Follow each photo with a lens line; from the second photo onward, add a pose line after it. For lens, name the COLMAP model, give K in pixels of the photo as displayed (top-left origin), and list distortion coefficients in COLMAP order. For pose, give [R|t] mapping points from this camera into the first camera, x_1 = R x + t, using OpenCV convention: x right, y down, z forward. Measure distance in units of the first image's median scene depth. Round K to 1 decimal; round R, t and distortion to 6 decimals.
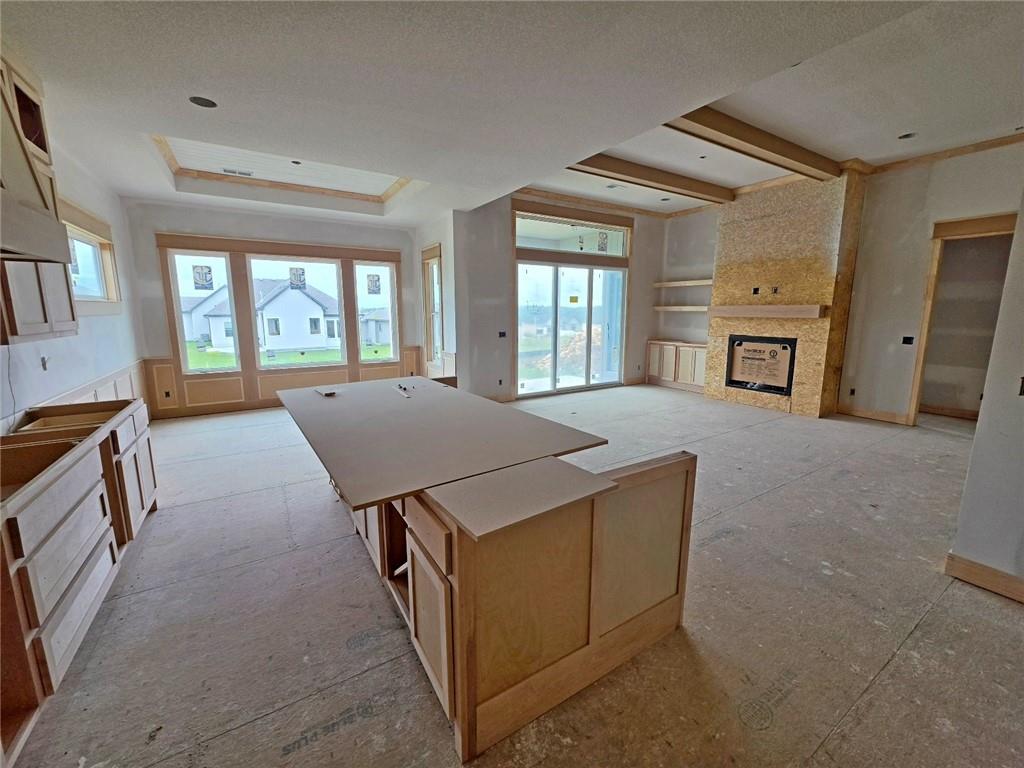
lens RADIAL K [[409.7, 0, 511.9], [0, 409.7, 376.7], [0, 0, 1]] dist [-0.003547, -0.000366]
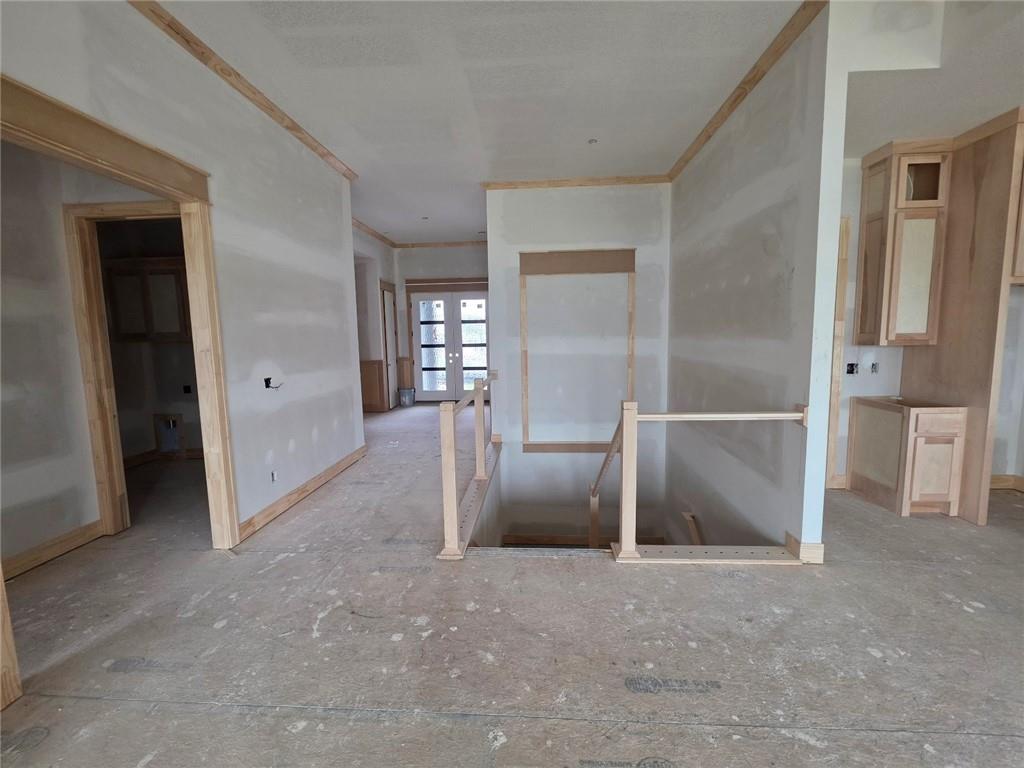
lens RADIAL K [[409.7, 0, 514.1], [0, 409.7, 378.2], [0, 0, 1]] dist [-0.003547, -0.000366]
pose [[-0.813005, -0.044479, 0.580555, 0.399705], [0.112873, 0.966124, 0.232086, -0.122280], [-0.571211, 0.254217, -0.780443, 0.783050]]
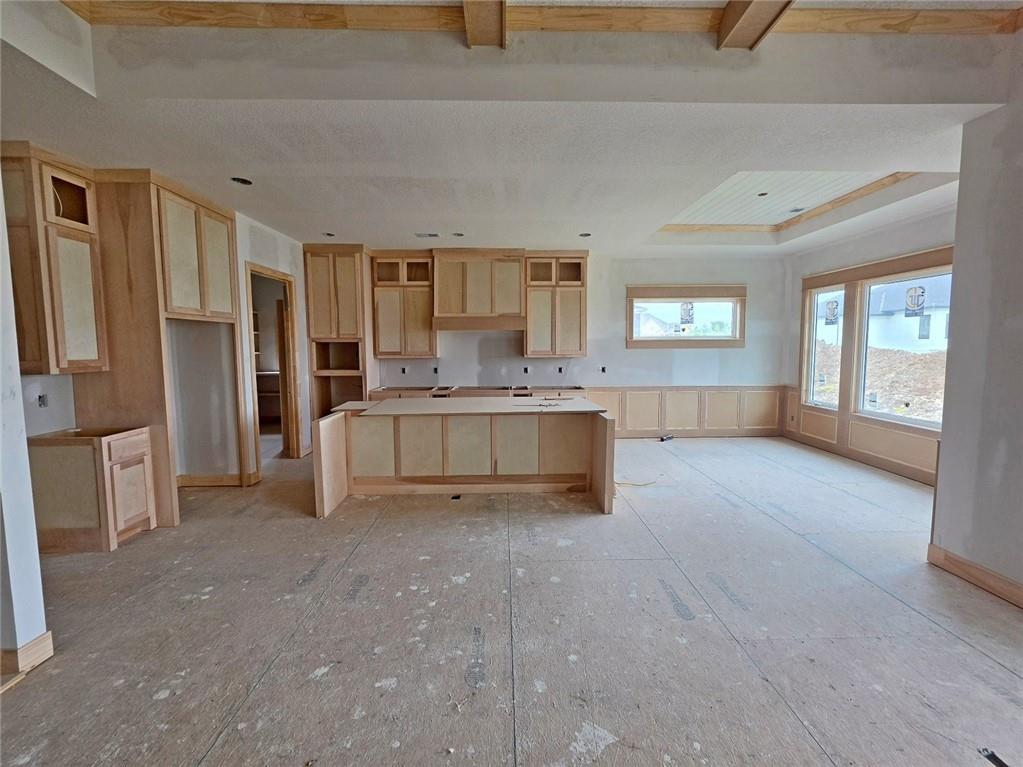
lens RADIAL K [[409.3, 0, 515.1], [0, 409.3, 377.1], [0, 0, 1]] dist [-0.003547, -0.000366]
pose [[-0.502677, 0.068422, -0.861762, 0.452292], [-0.133634, 0.978730, 0.155660, -0.124888], [0.854083, 0.193408, -0.482842, 0.758273]]
